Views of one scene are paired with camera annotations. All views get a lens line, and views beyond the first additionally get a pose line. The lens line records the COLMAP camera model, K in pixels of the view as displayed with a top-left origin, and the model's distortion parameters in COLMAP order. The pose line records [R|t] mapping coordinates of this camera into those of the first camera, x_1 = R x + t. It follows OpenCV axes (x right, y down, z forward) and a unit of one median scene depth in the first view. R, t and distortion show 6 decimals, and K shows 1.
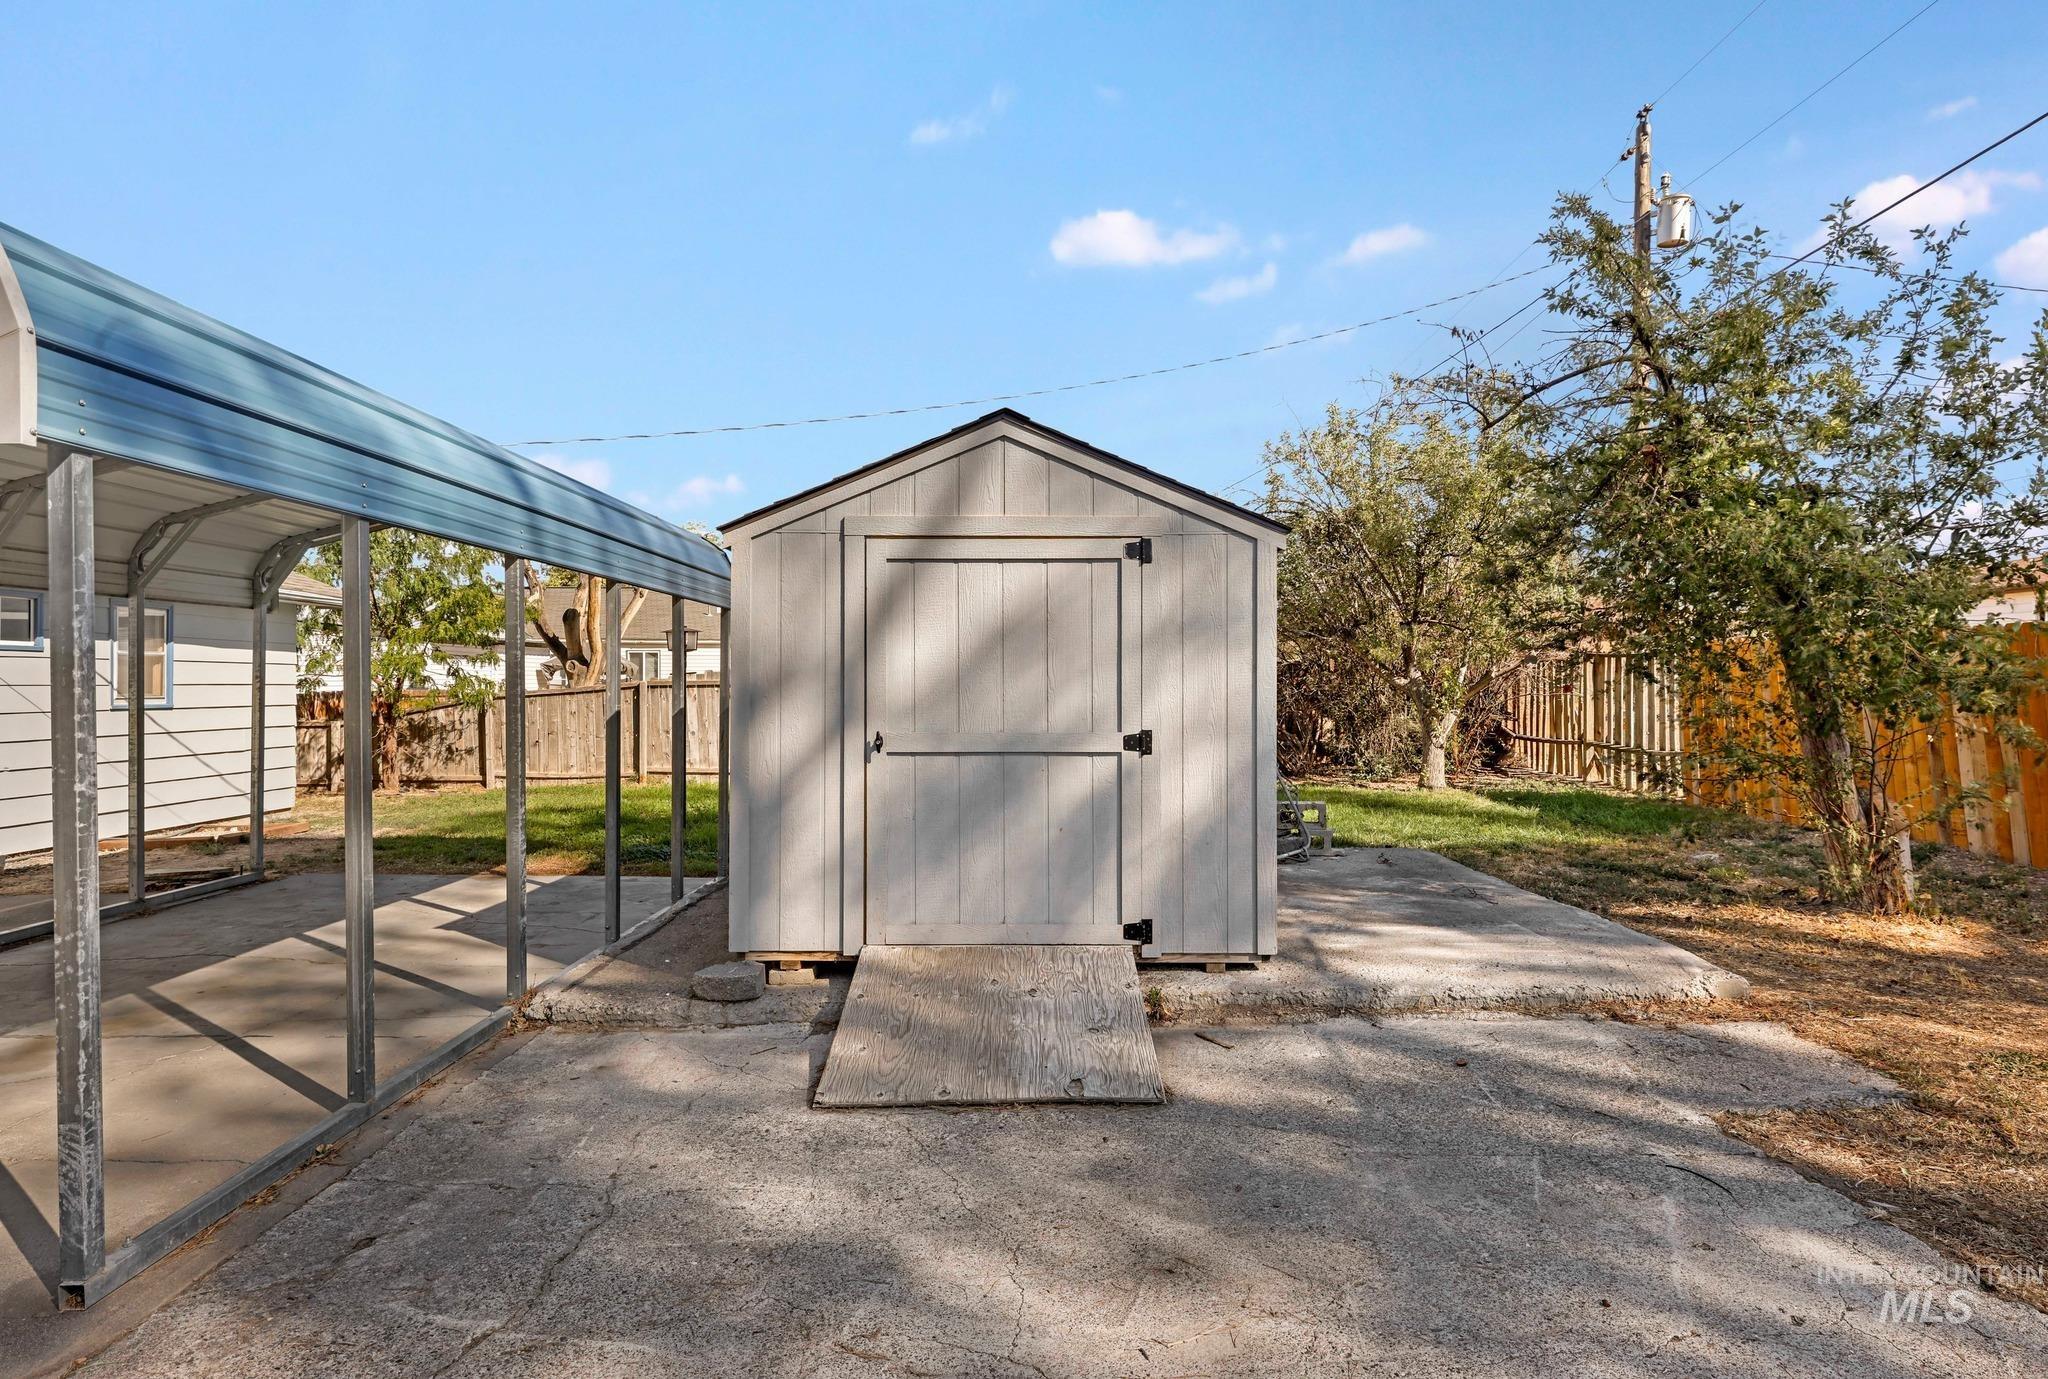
lens RADIAL K [[1134.8, 0, 1027.6], [0, 1134.8, 691.2], [0, 0, 1]] dist [0.001270, 0.000155]
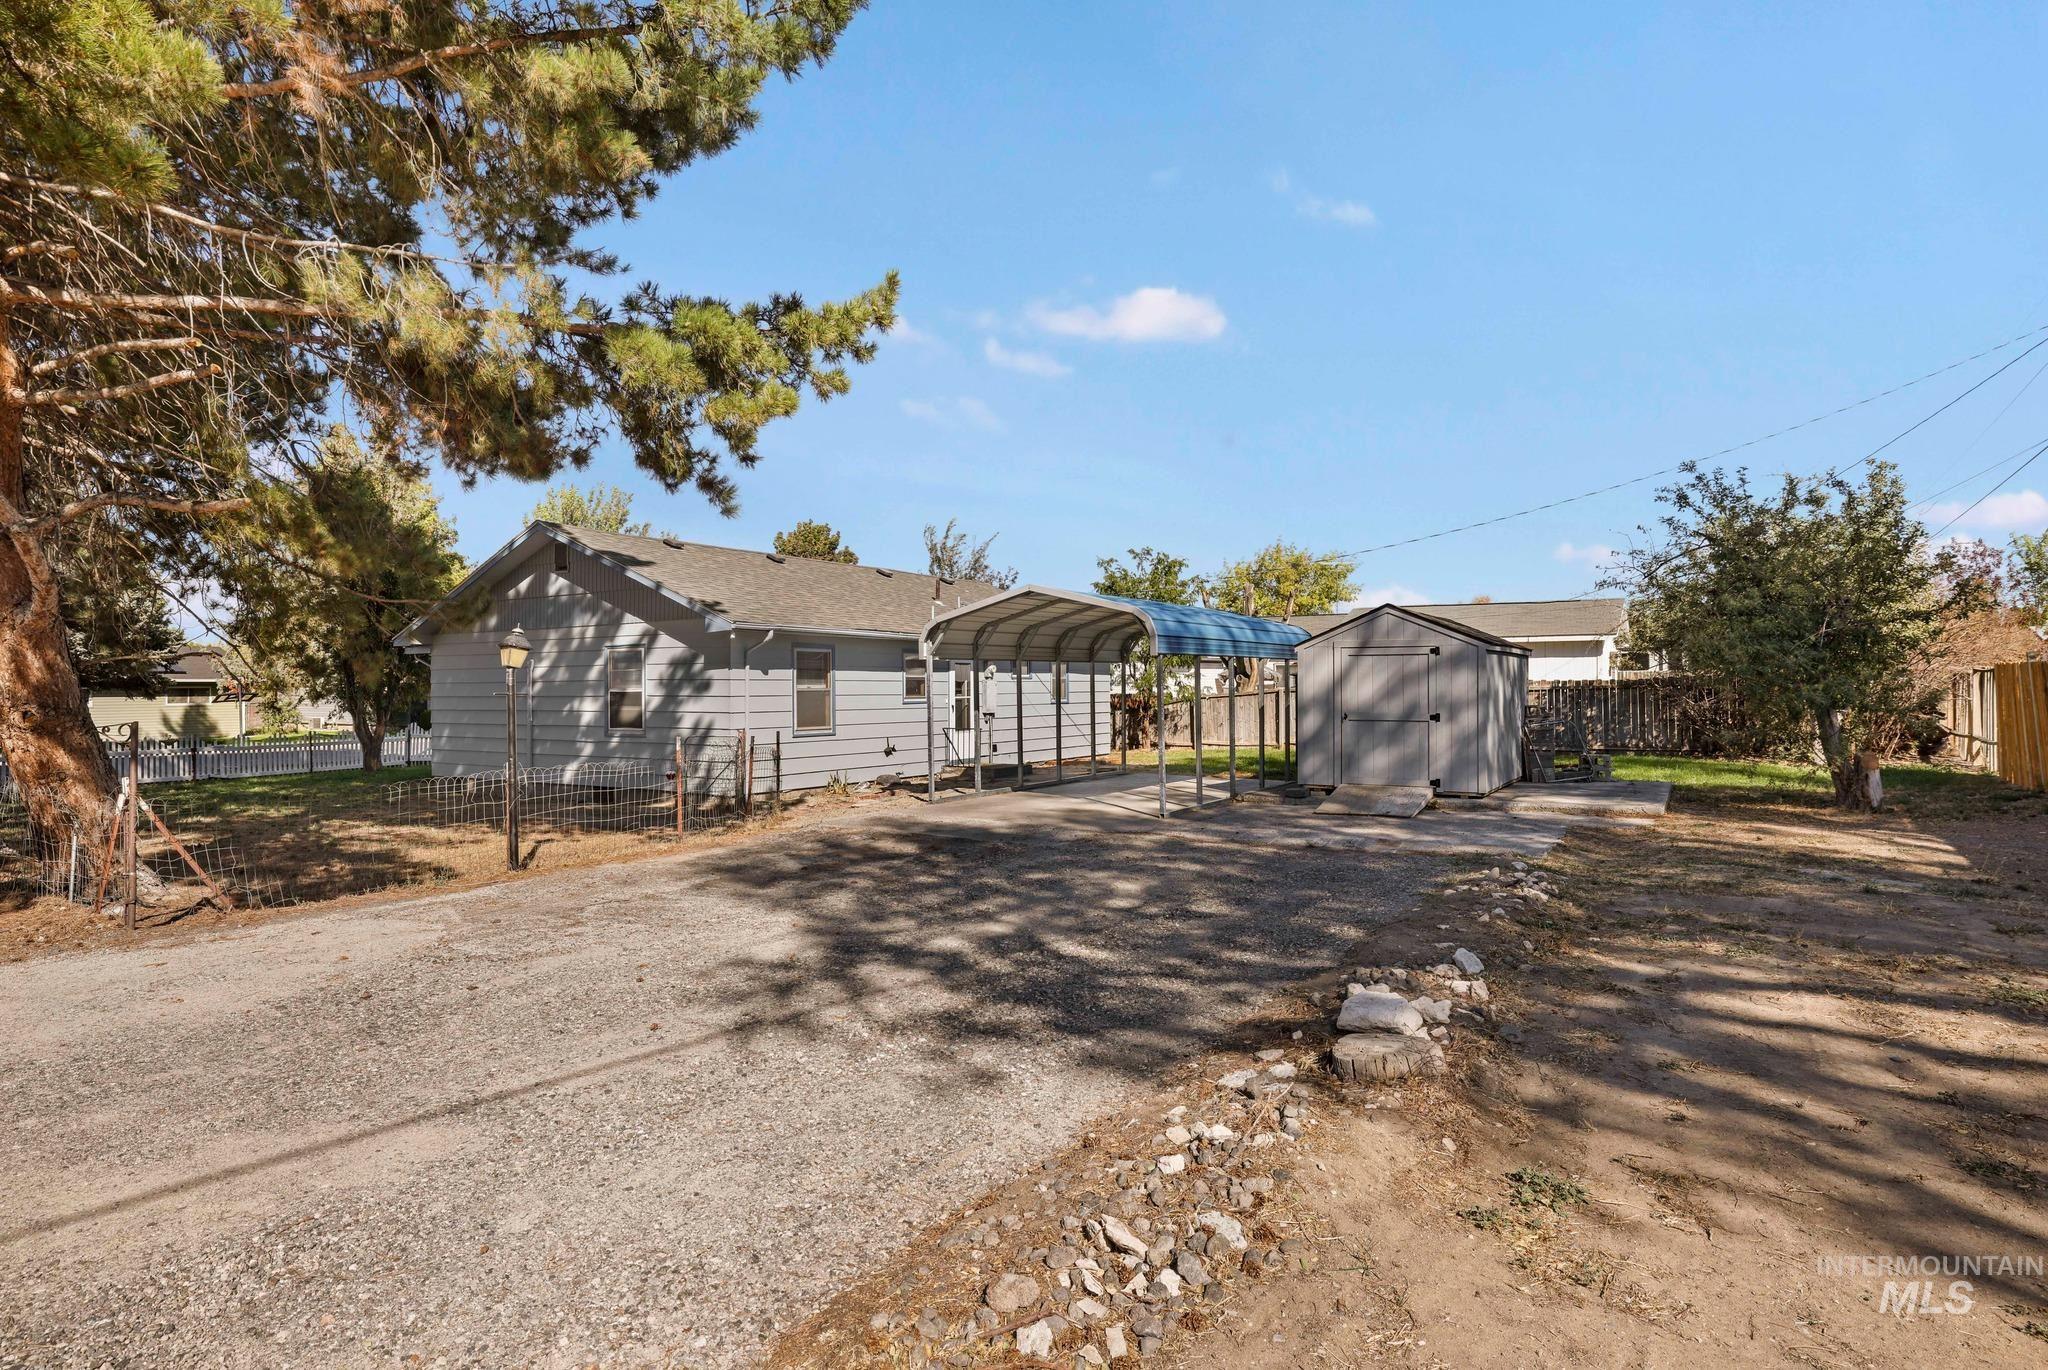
lens RADIAL K [[1098.7, 0, 1022.4], [0, 1098.7, 690.8], [0, 0, 1]] dist [0.001112, 0.000061]
pose [[0.840900, -0.002173, -0.541187, 0.265497], [0.003036, 0.999995, 0.000701, -0.008906], [0.541183, -0.002233, 0.840902, -0.692769]]
